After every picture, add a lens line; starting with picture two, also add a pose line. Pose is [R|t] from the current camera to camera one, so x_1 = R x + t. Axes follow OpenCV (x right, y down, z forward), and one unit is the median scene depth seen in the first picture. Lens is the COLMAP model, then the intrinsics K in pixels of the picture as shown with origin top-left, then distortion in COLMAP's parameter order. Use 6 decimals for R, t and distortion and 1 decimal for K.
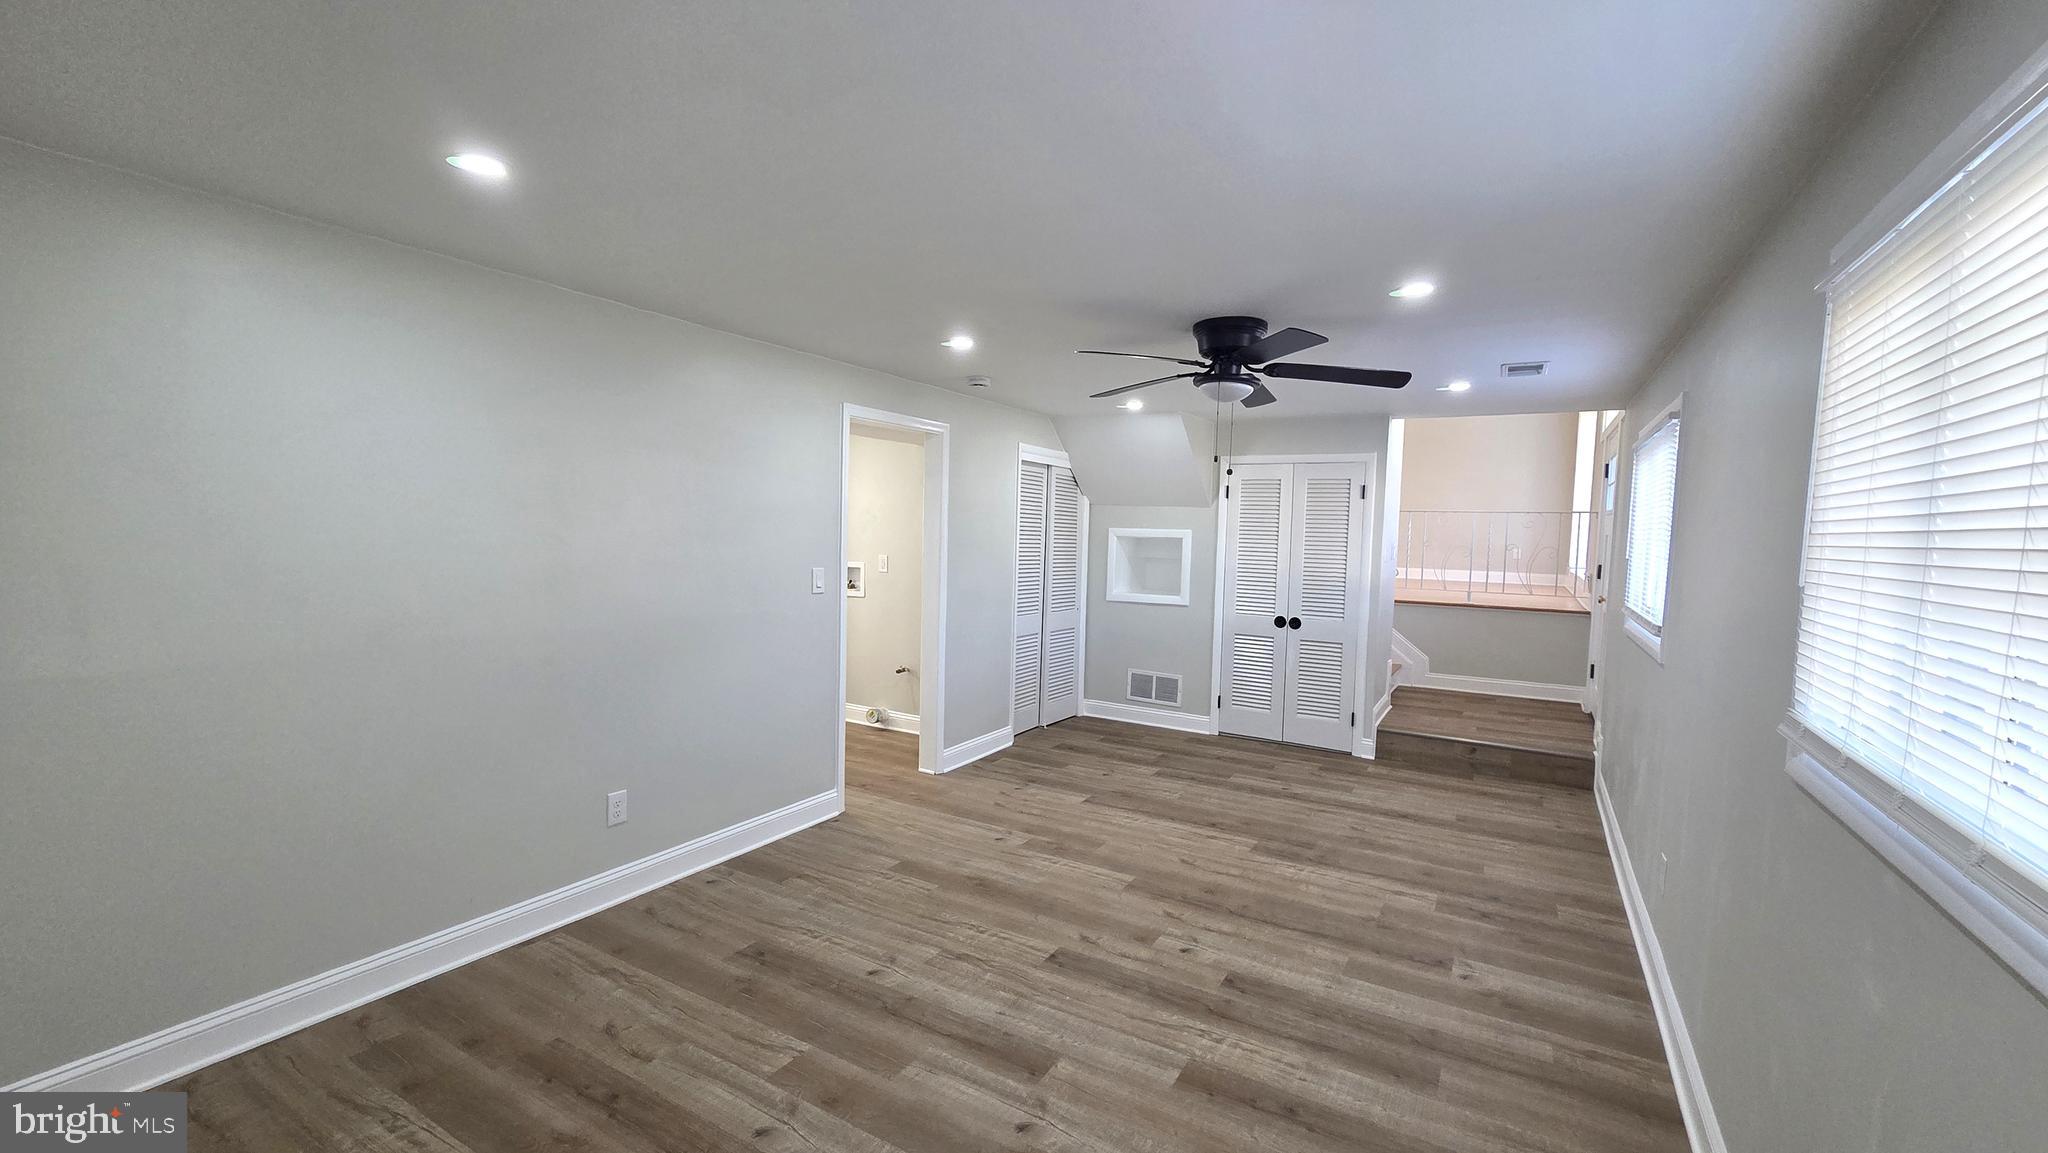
lens RADIAL K [[840.9, 0, 1017.3], [0, 840.9, 577.8], [0, 0, 1]] dist [0.002453, 0.000226]
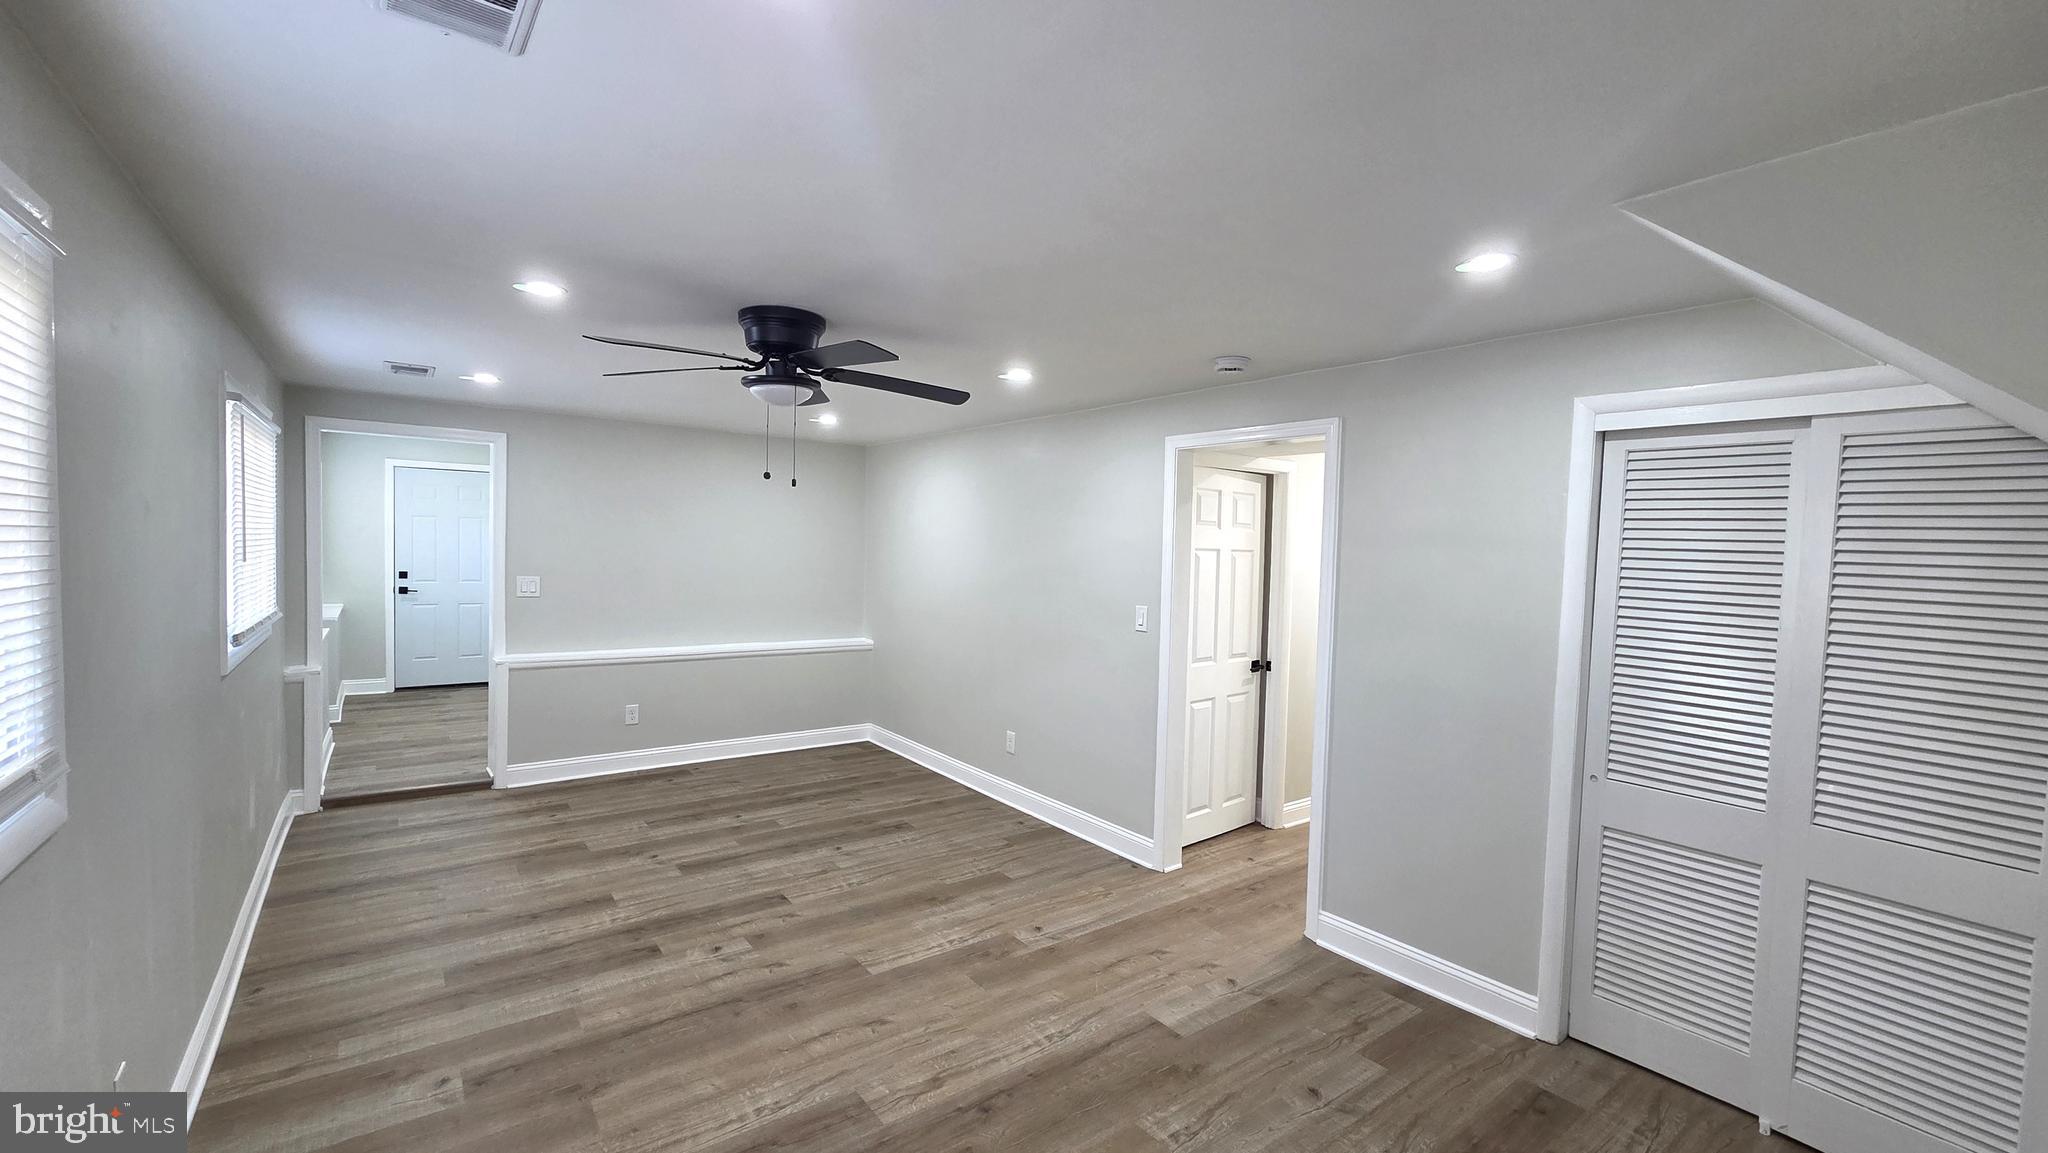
lens RADIAL K [[840.9, 0, 1017.3], [0, 840.9, 577.8], [0, 0, 1]] dist [0.002453, 0.000226]
pose [[-0.379289, 0.000432, -0.925278, 0.962952], [-0.093867, 0.994823, 0.038942, -0.089780], [0.920505, 0.101623, -0.377285, 1.582585]]
